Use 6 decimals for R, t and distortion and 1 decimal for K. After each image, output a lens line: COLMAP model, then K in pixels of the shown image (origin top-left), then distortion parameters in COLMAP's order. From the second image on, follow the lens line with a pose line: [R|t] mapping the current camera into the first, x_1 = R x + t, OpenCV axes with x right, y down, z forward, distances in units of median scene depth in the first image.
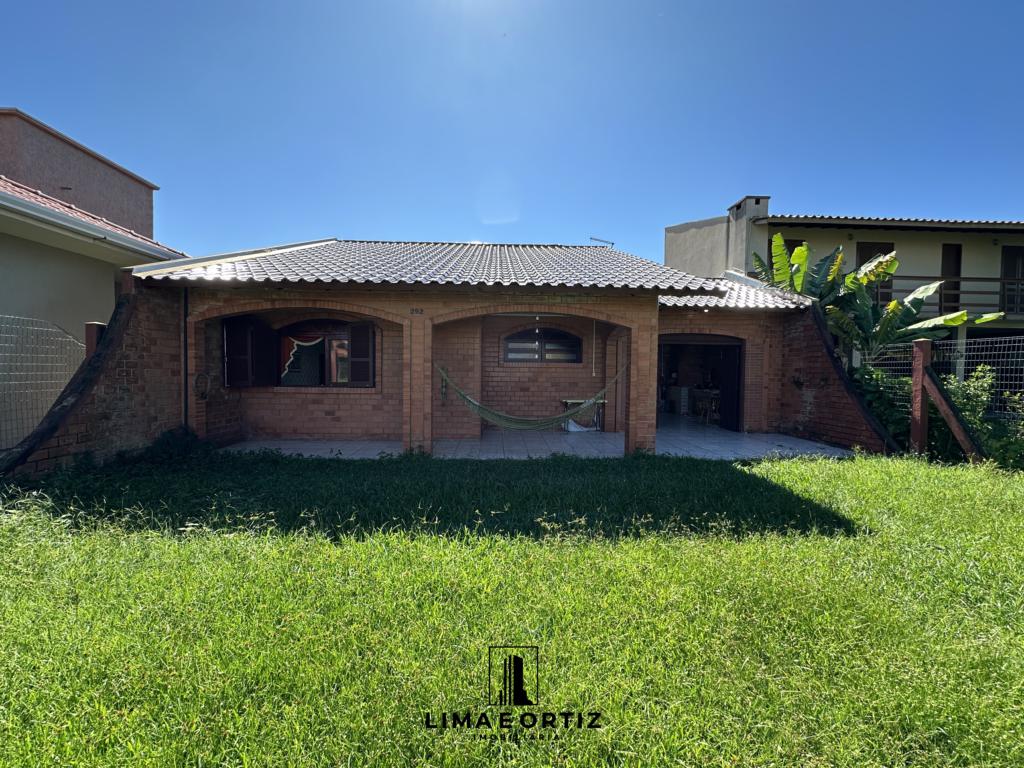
lens RADIAL K [[409.1, 0, 511.6], [0, 409.1, 385.8], [0, 0, 1]] dist [-0.002217, 0.000422]
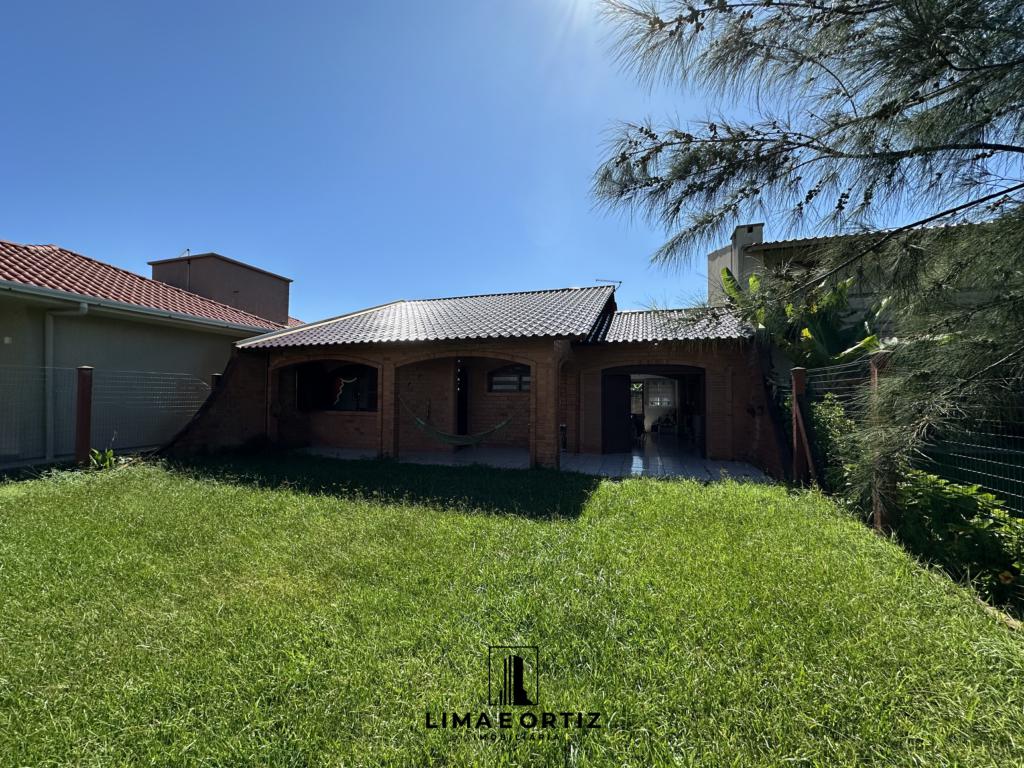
lens RADIAL K [[409.1, 0, 511.0], [0, 409.1, 384.8], [0, 0, 1]] dist [-0.002217, 0.000422]
pose [[0.938951, -0.014793, -0.343733, 0.629340], [-0.009150, 0.997648, -0.067930, 0.004089], [0.343929, 0.066928, 0.936607, -0.188989]]
